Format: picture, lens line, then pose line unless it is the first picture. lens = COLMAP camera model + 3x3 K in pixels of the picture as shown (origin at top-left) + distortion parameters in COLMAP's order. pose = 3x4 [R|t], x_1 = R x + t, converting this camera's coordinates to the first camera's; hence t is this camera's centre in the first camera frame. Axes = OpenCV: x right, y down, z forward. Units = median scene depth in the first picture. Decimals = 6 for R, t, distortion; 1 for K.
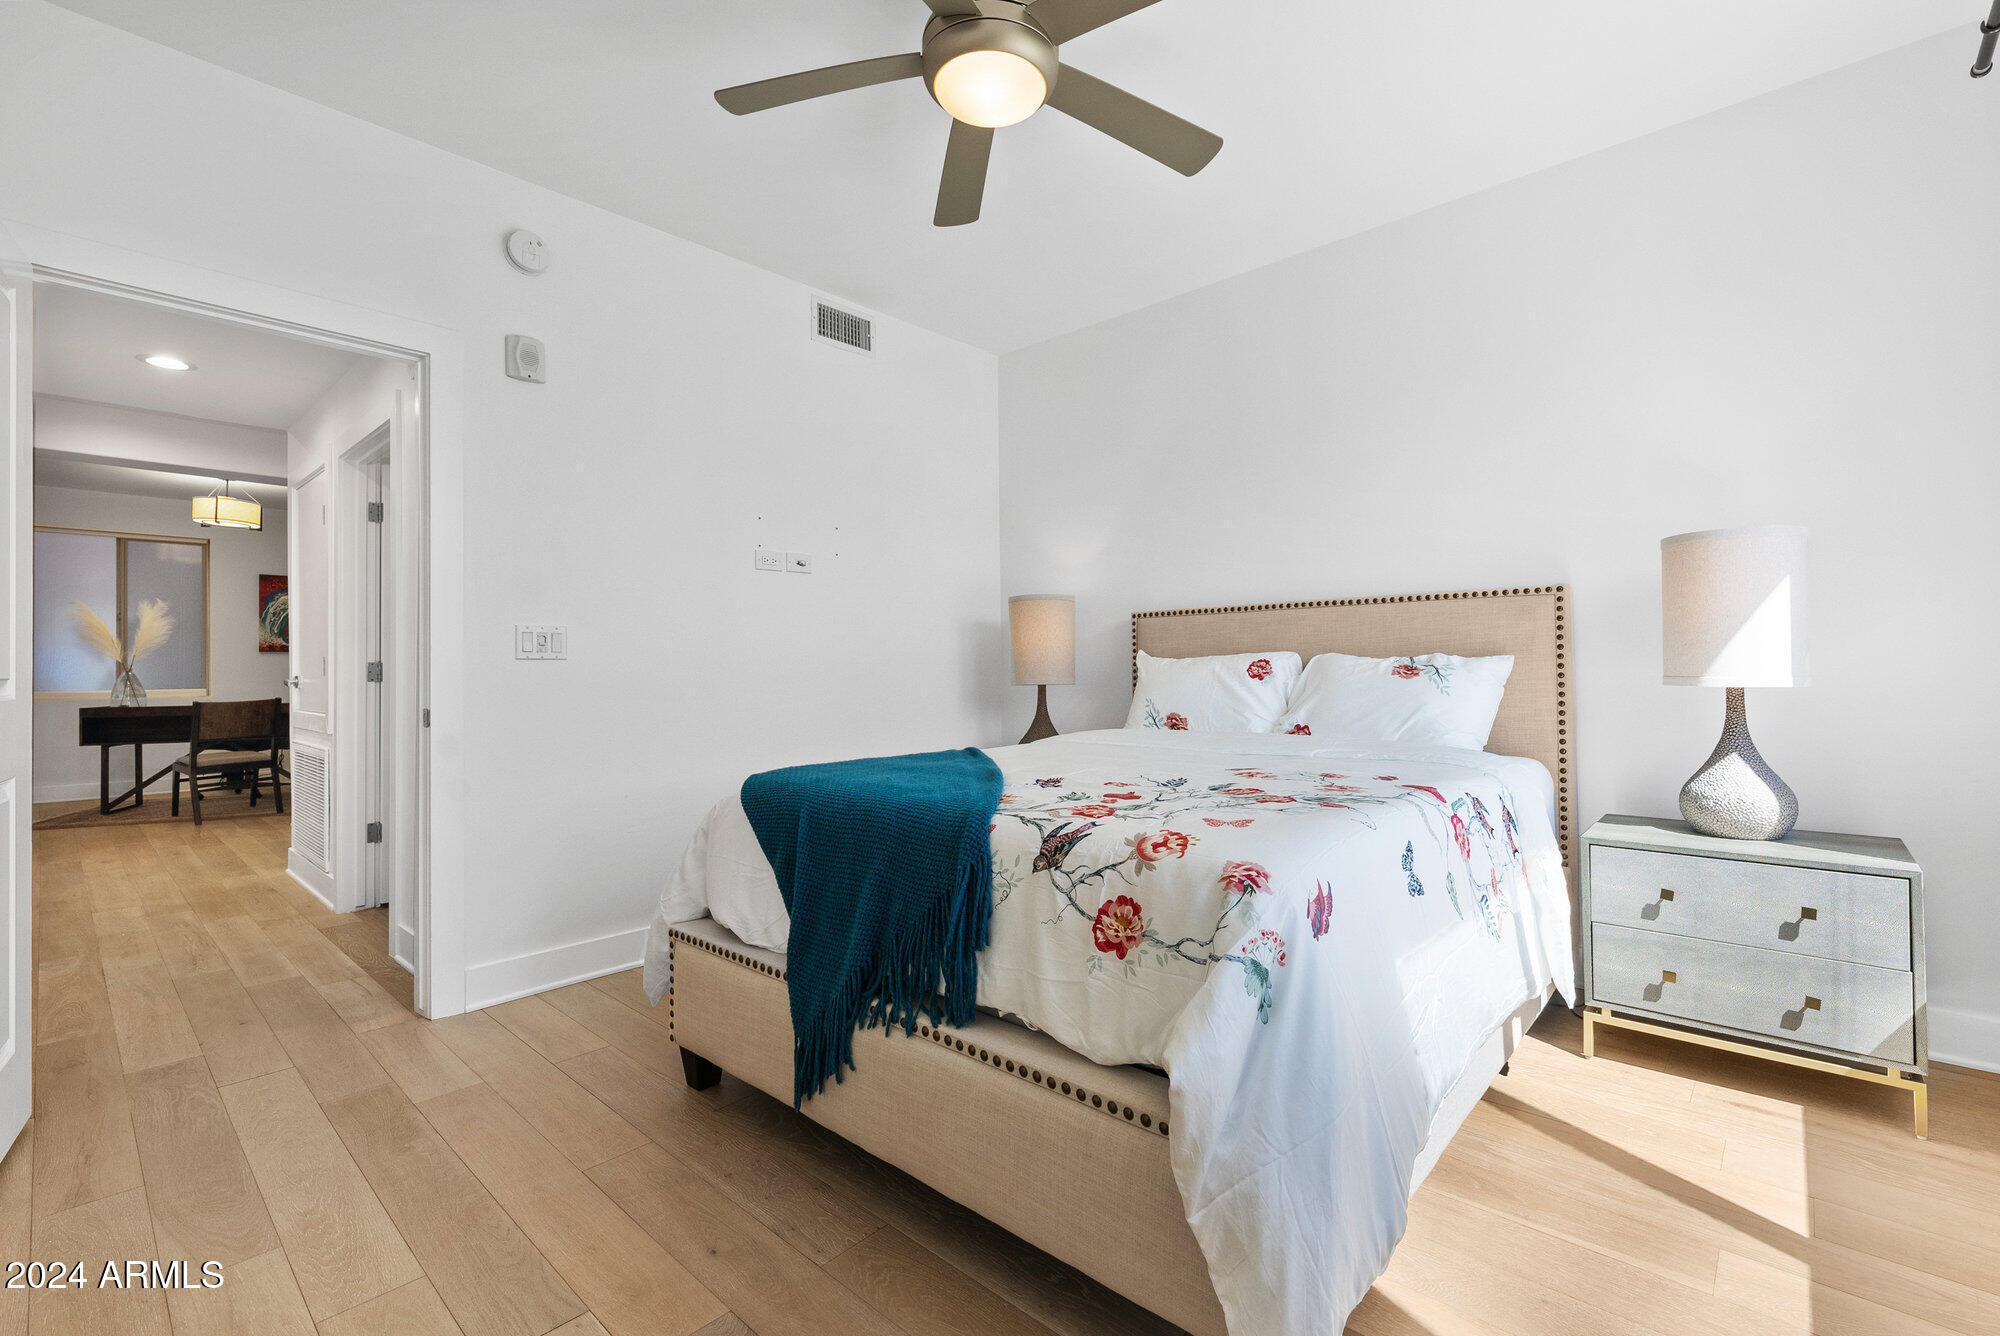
lens RADIAL K [[851.9, 0, 1005.7], [0, 851.9, 657.7], [0, 0, 1]] dist [-0.012026, -0.000152]
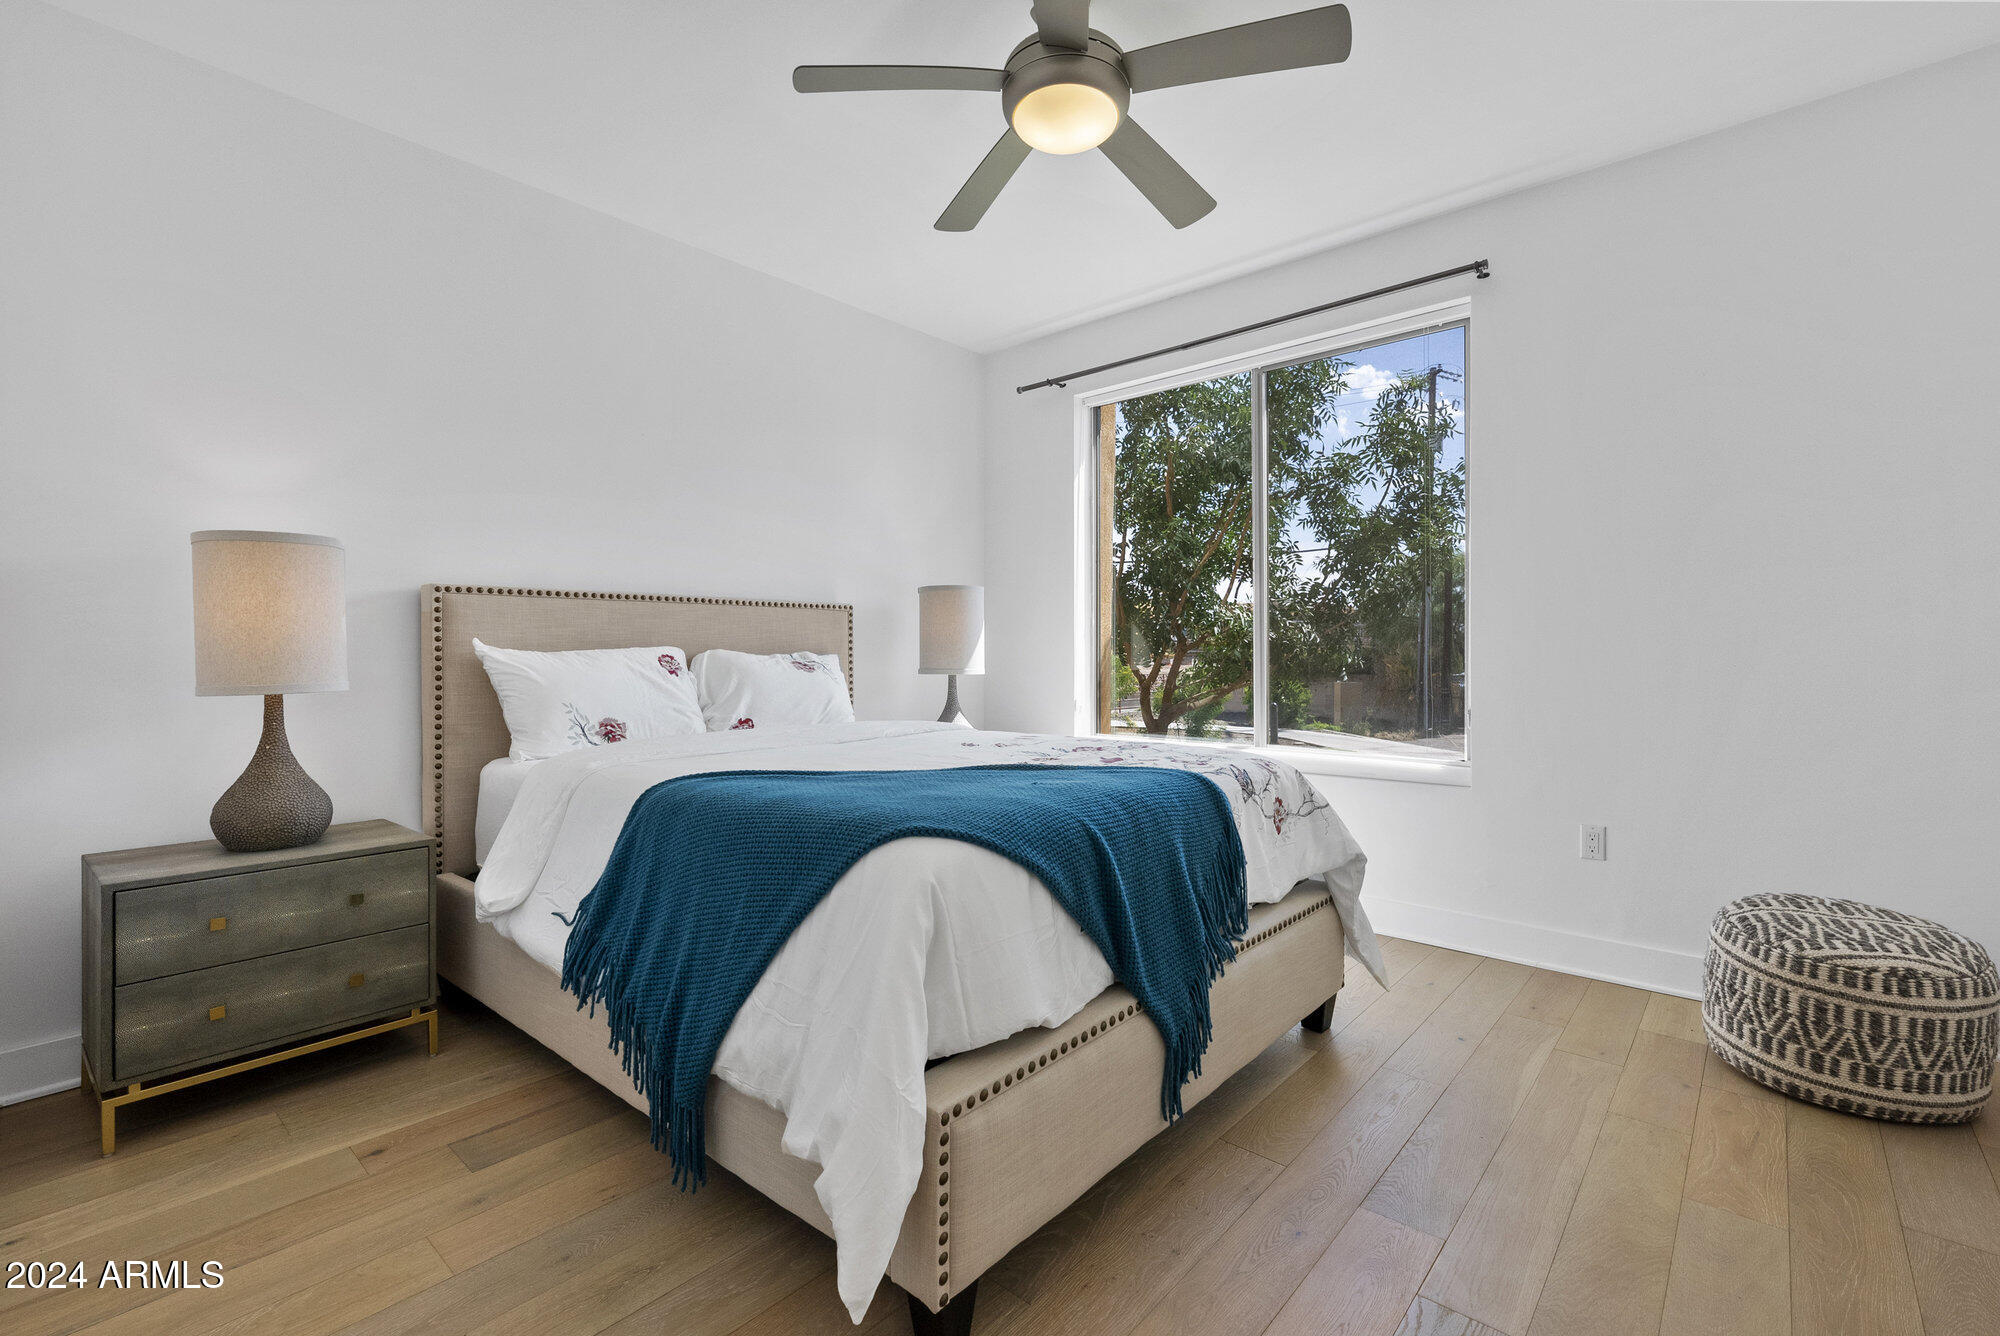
lens RADIAL K [[876.4, 0, 993.3], [0, 876.4, 648.2], [0, 0, 1]] dist [0.050703, -0.000042]
pose [[0.012415, 0.018850, 0.999745, -0.656267], [-0.013653, 0.999732, -0.018680, 0.007966], [-0.999830, -0.013418, 0.012669, 0.617499]]
